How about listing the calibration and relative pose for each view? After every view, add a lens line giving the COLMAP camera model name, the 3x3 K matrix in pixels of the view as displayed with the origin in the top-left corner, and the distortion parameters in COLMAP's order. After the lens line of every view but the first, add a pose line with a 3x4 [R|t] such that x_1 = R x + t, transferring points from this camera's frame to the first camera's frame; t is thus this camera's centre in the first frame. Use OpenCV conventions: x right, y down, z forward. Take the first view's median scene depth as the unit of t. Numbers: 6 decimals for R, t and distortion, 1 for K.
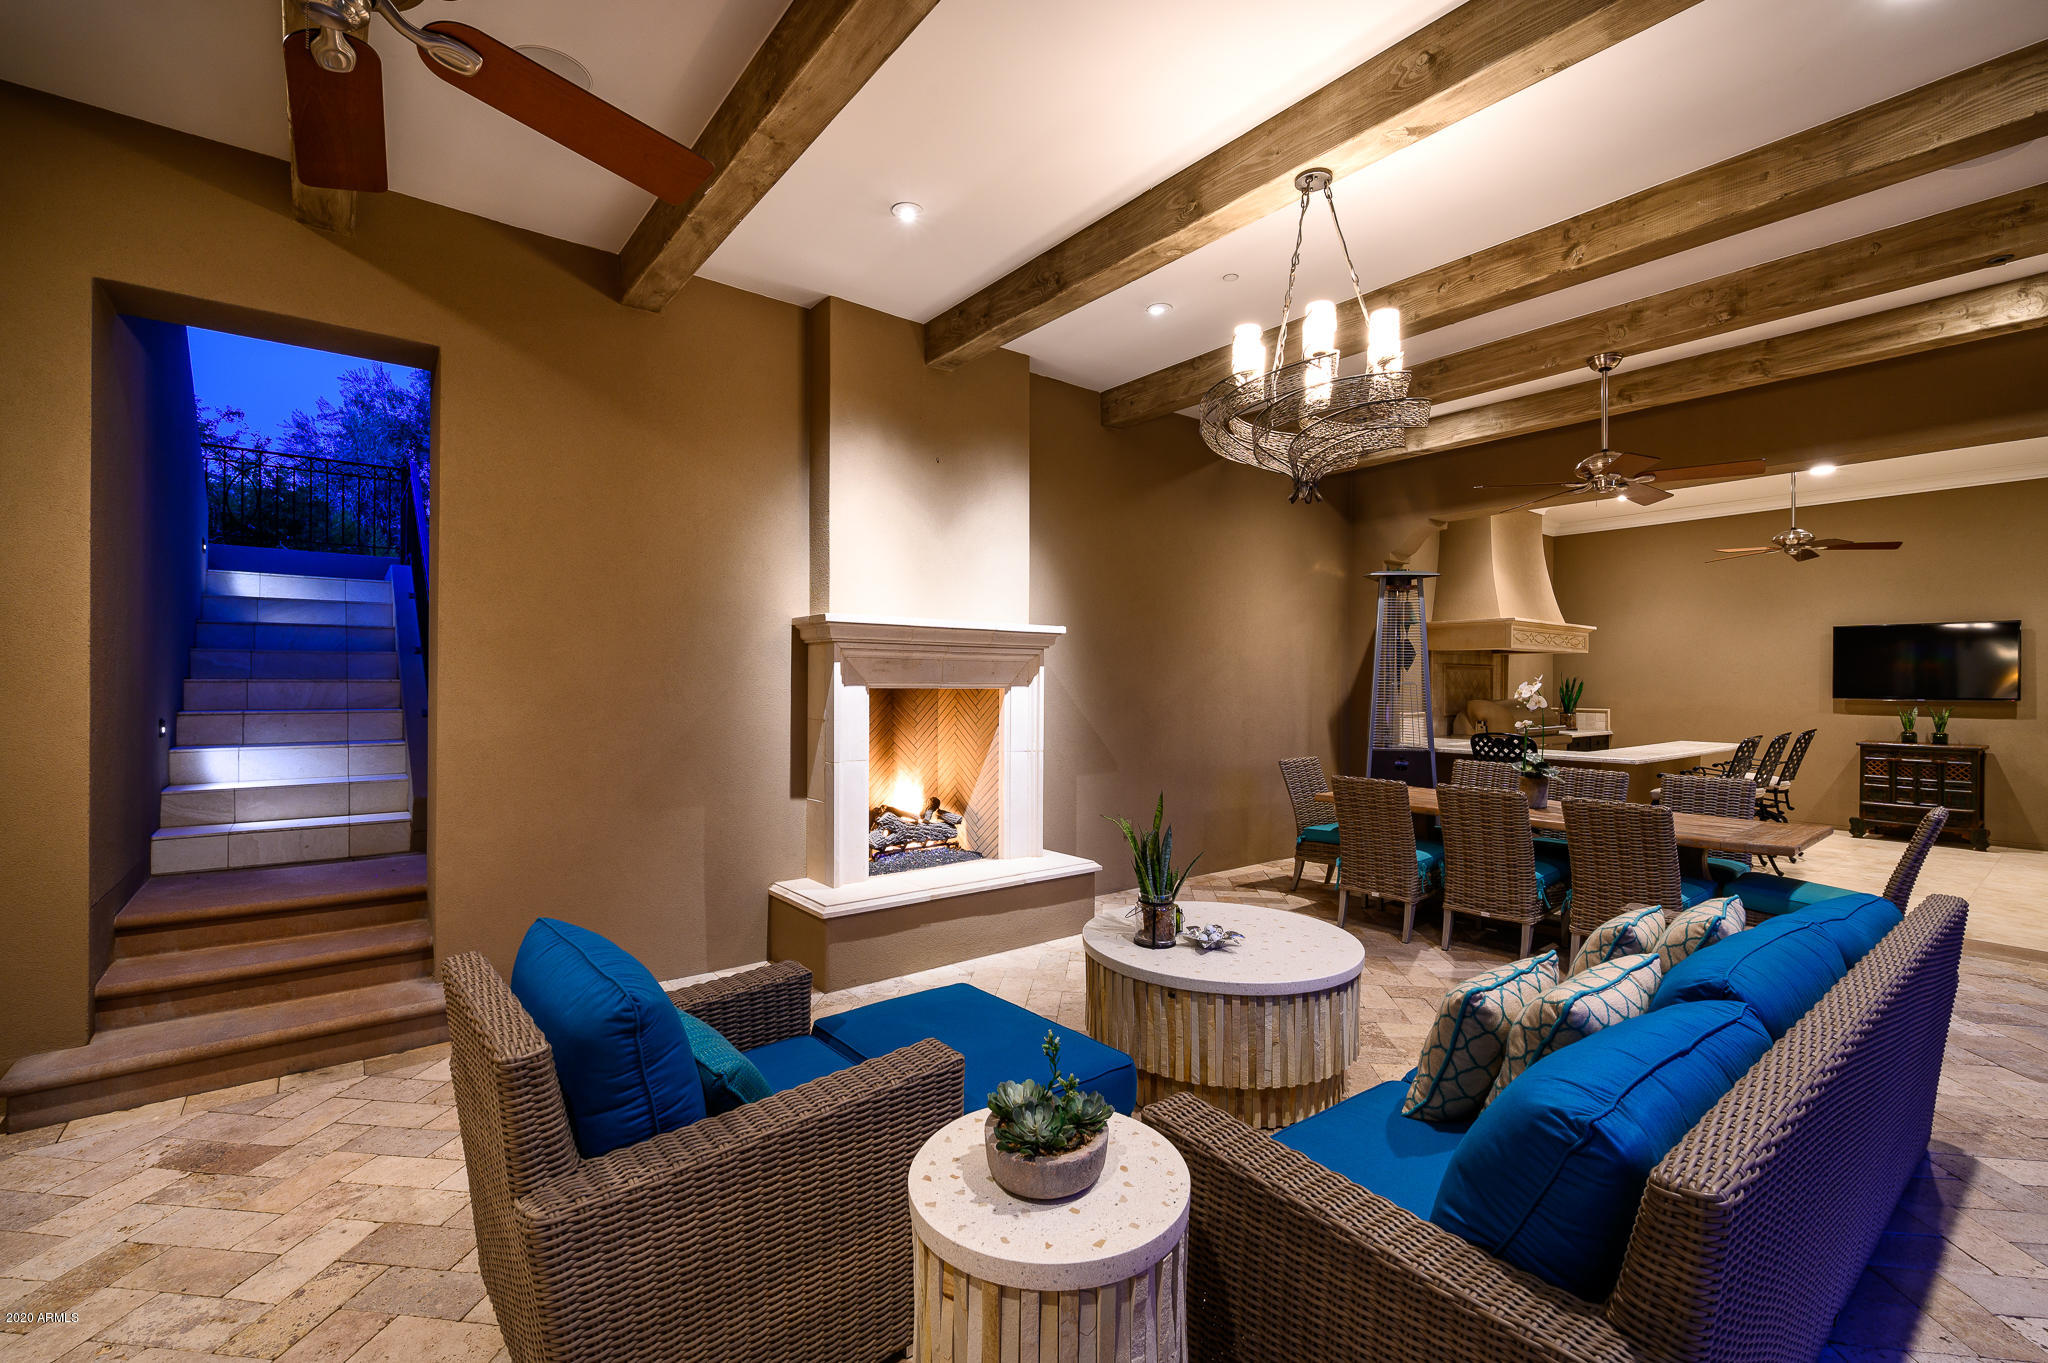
lens RADIAL K [[871.7, 0, 1023.4], [0, 871.7, 684.4], [0, 0, 1]] dist [0.003164, 0.000398]
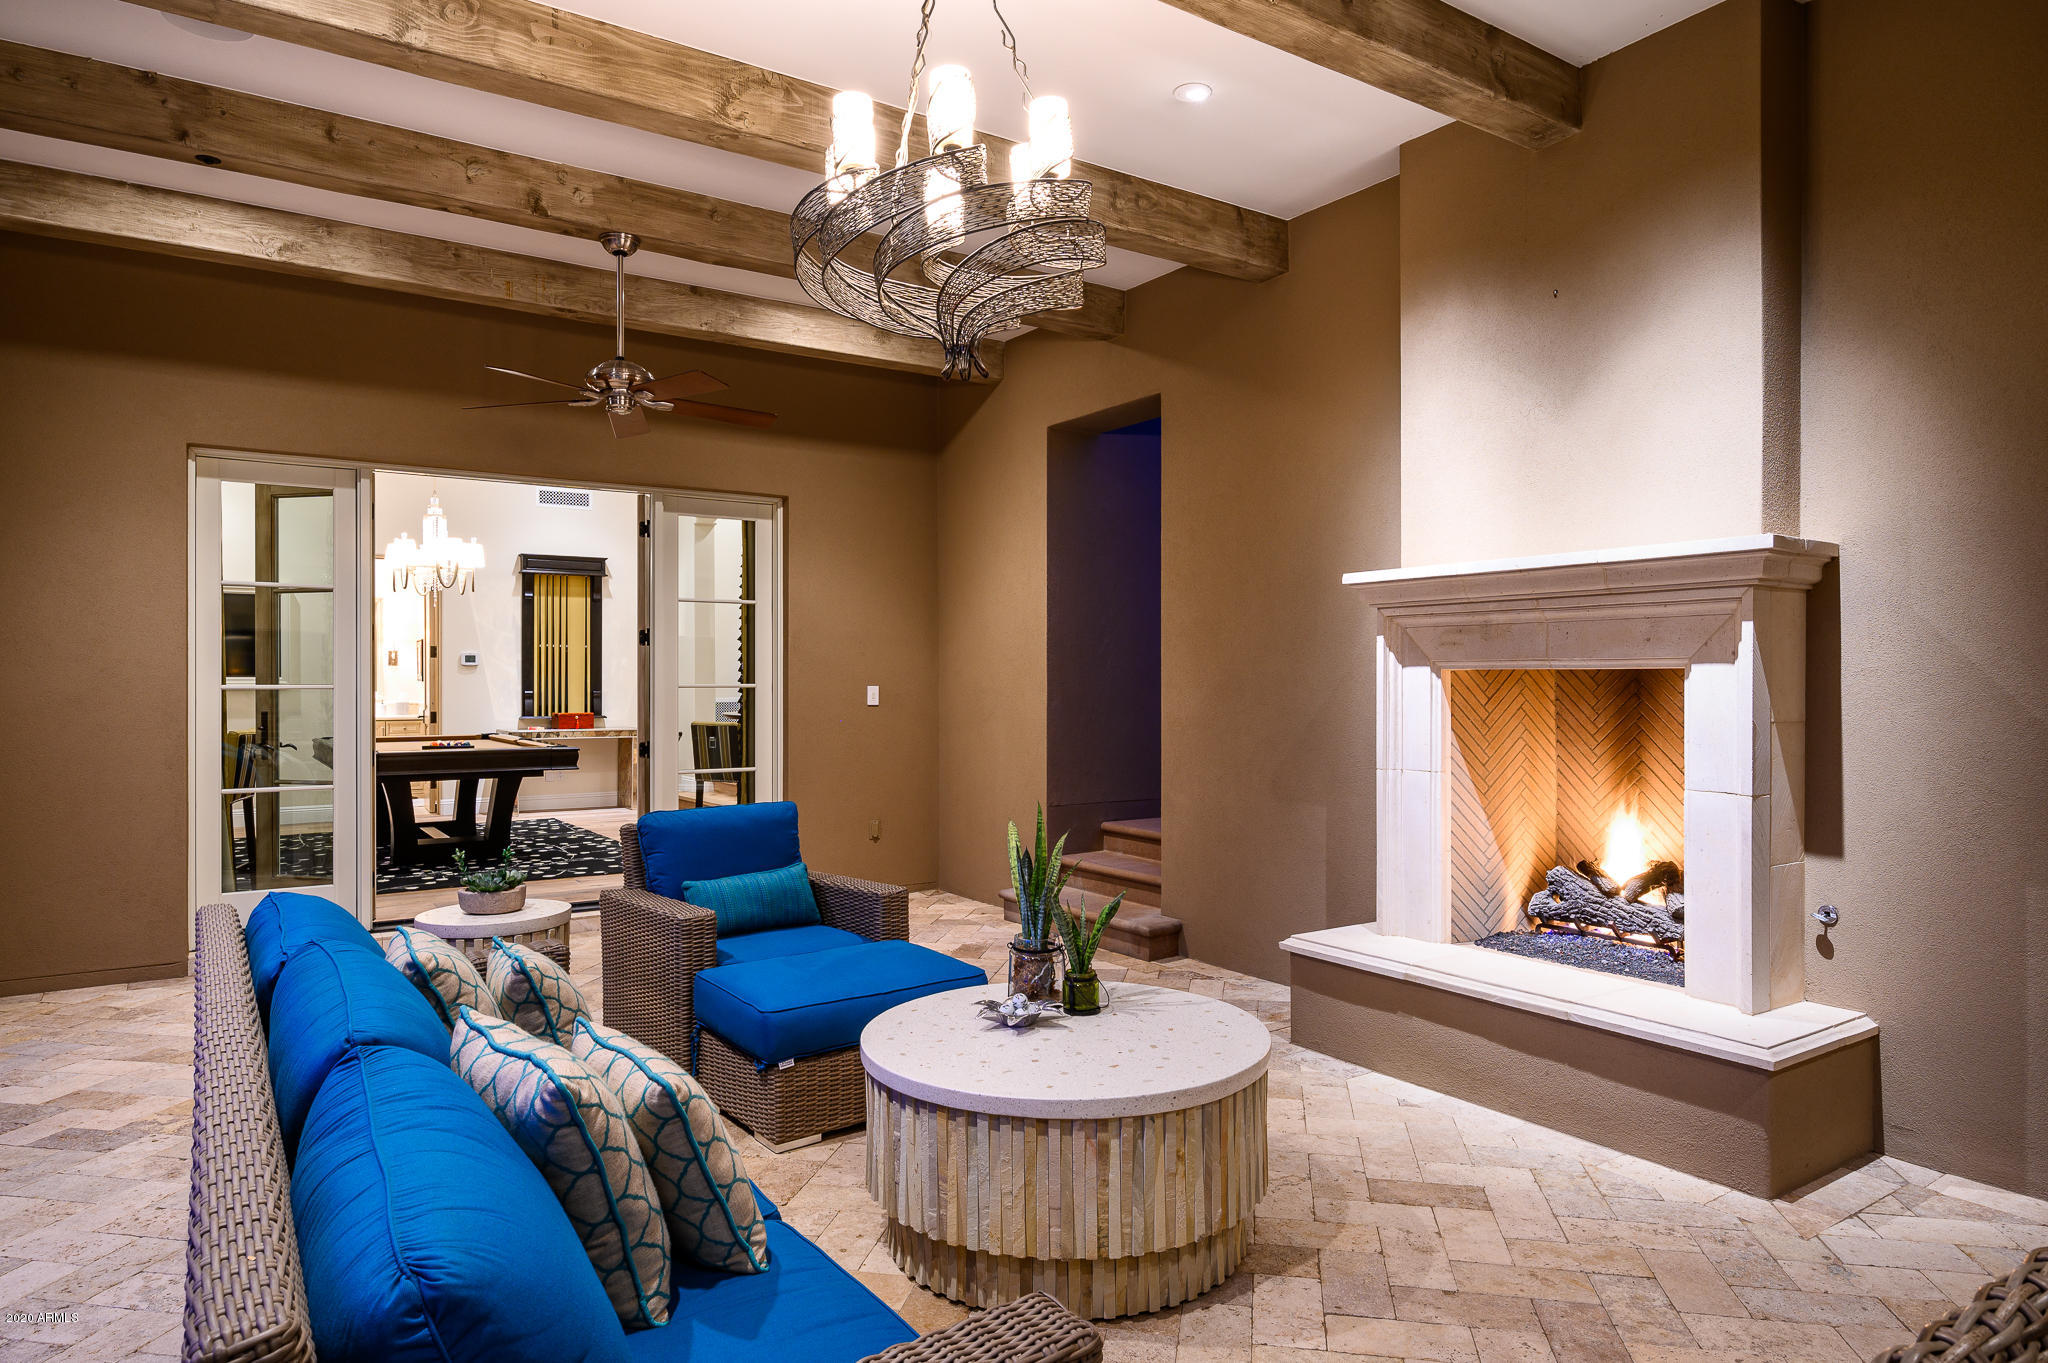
lens RADIAL K [[1232.0, 0, 1027.1], [0, 1232.0, 679.0], [0, 0, 1]] dist [0.003678, -0.000169]
pose [[-0.063922, -0.002968, -0.997950, 0.823271], [0.000916, 0.999995, -0.003033, 0.014684], [0.997954, -0.001108, -0.063919, 0.724579]]
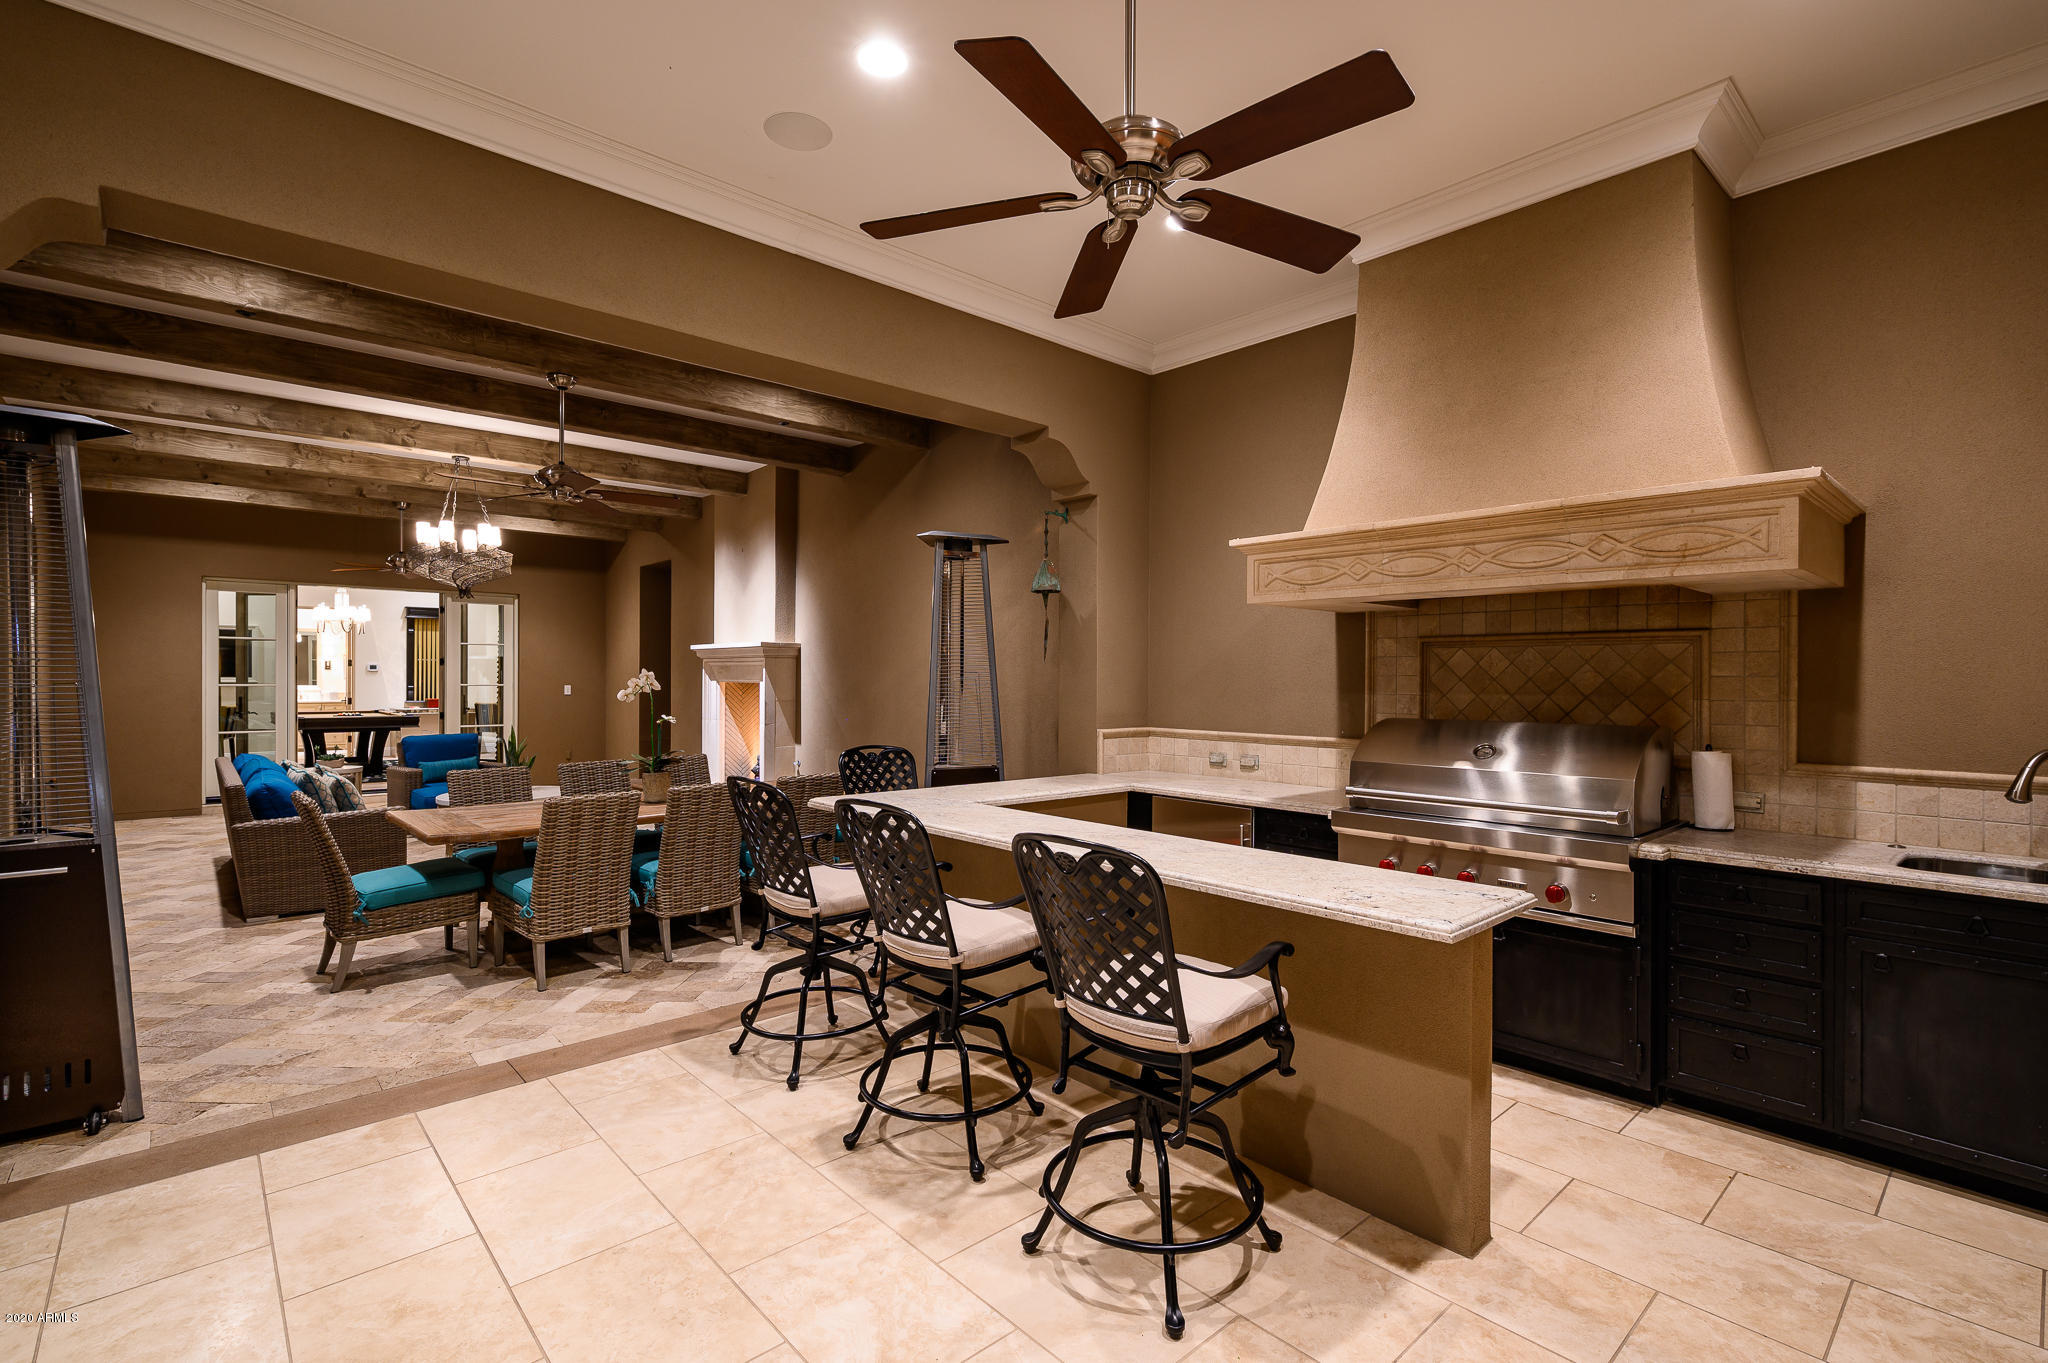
lens RADIAL K [[927.2, 0, 1021.0], [0, 927.2, 681.5], [0, 0, 1]] dist [0.000438, 0.000142]
pose [[0.077852, 0.002476, -0.996962, 1.866197], [-0.005710, 0.999982, 0.002037, -0.004398], [0.996949, 0.005534, 0.077865, 1.479348]]
